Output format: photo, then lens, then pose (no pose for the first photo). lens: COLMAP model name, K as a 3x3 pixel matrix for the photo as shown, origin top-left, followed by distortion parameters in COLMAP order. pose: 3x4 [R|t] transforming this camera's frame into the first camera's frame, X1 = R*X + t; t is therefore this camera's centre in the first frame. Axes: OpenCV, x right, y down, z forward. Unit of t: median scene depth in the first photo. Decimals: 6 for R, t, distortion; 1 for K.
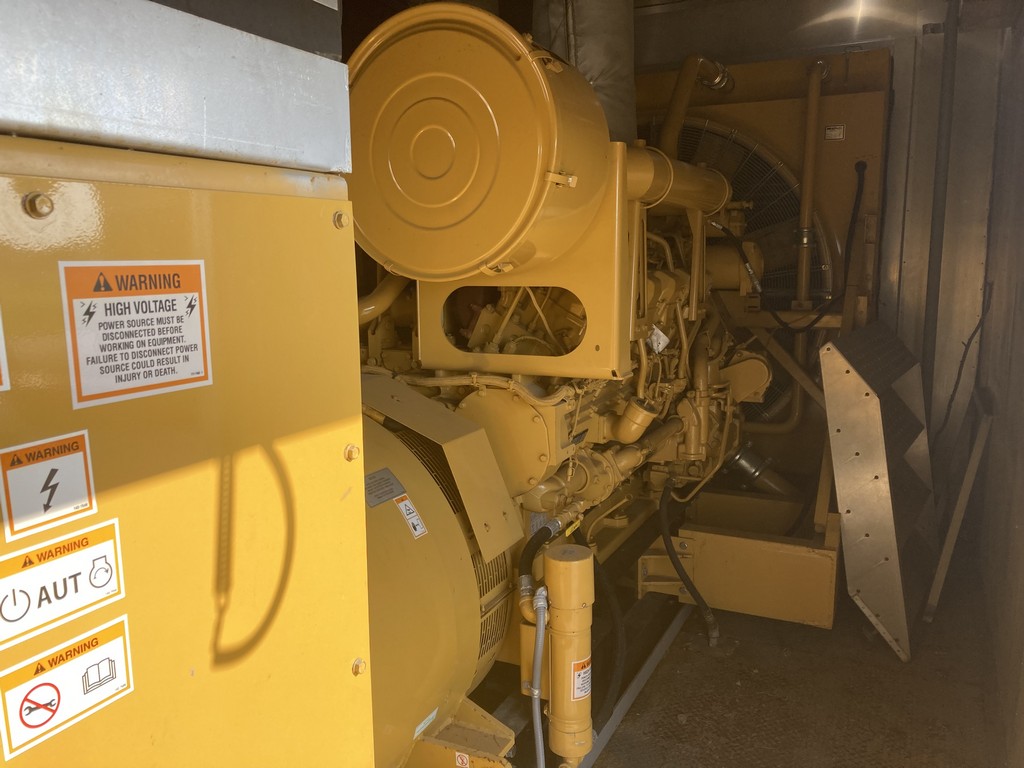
lens RADIAL K [[833.6, 0, 512.0], [0, 833.6, 384.0], [0, 0, 1]] dist [0.051289, -0.065871]
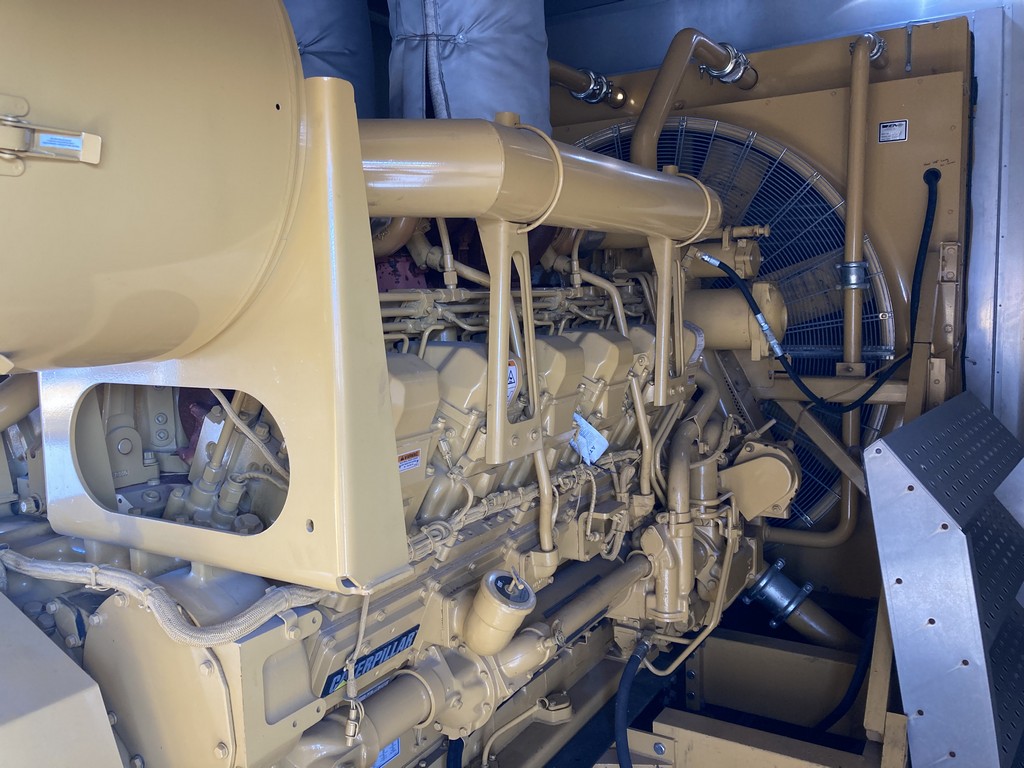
lens RADIAL K [[833.6, 0, 512.0], [0, 833.6, 384.0], [0, 0, 1]] dist [0.051289, -0.065871]
pose [[0.995896, -0.008679, -0.090092, 0.143461], [0.004225, 0.998765, -0.049513, -0.055127], [0.090411, 0.048929, 0.994702, 0.308807]]
